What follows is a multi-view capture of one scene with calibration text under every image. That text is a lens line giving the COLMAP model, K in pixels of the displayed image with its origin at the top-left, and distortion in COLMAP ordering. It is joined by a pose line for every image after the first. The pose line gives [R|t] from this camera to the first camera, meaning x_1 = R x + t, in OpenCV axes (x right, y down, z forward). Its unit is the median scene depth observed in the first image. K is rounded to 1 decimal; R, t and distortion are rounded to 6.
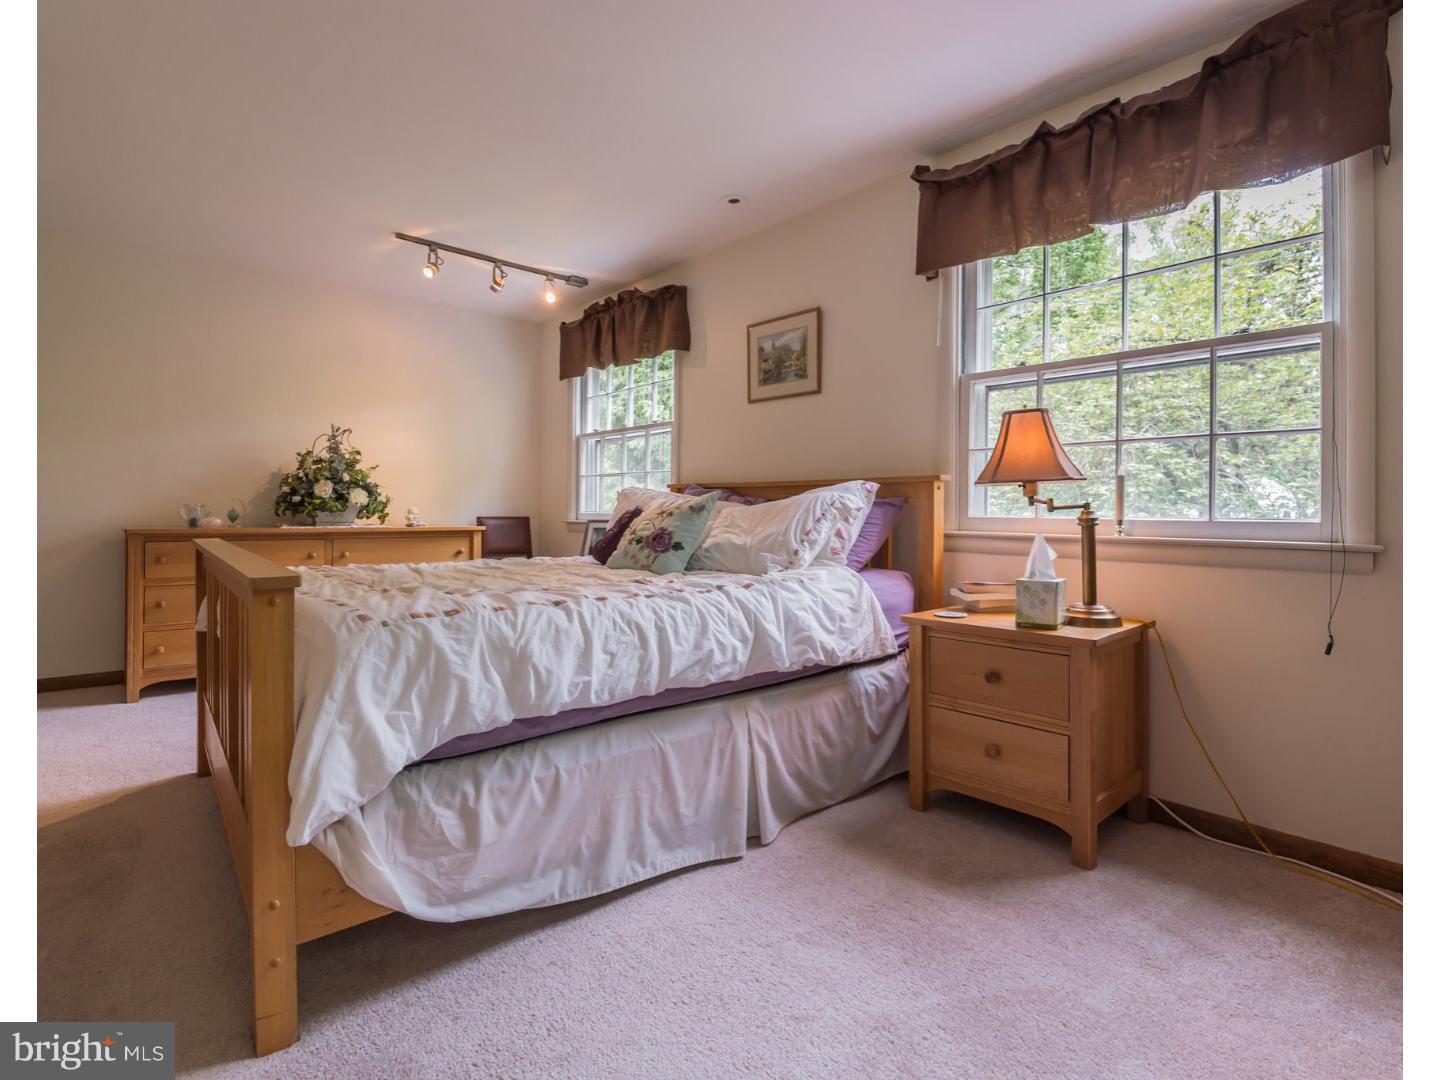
lens RADIAL K [[711.8, 0, 704.7], [0, 711.8, 535.0], [0, 0, 1]] dist [-0.004872, -0.000773]
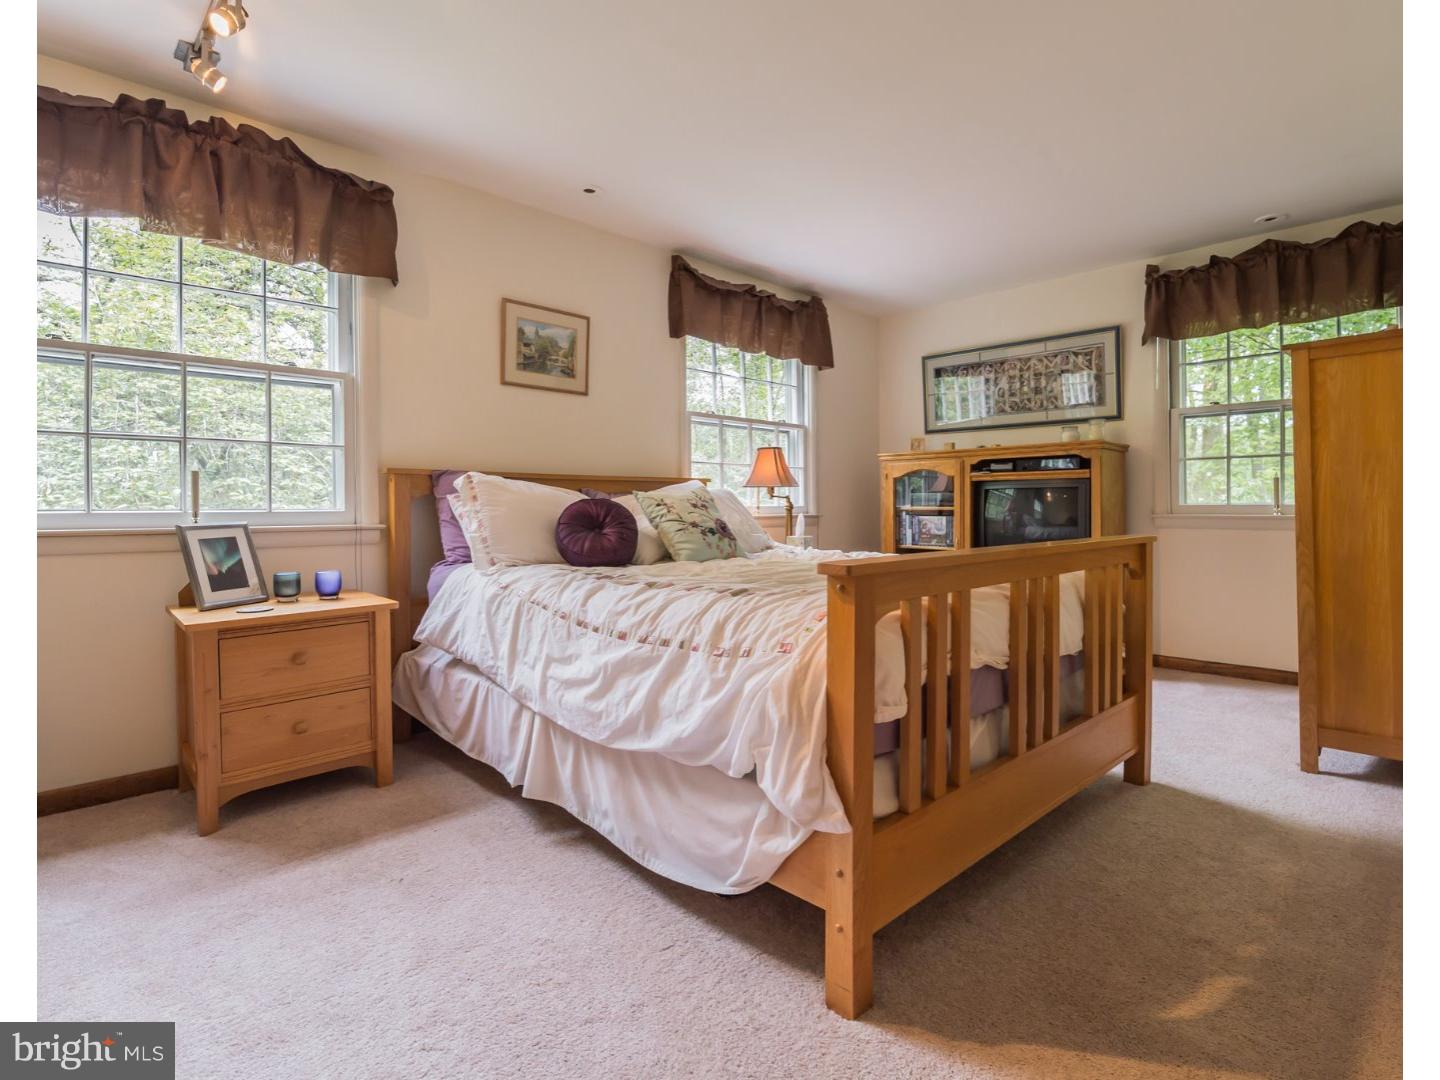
lens RADIAL K [[711.8, 0, 704.7], [0, 711.8, 535.0], [0, 0, 1]] dist [-0.004872, -0.000773]
pose [[-0.054199, -0.052303, 0.997159, -0.925281], [0.036606, 0.997852, 0.054329, -0.036827], [-0.997859, 0.039447, -0.052168, 0.858734]]
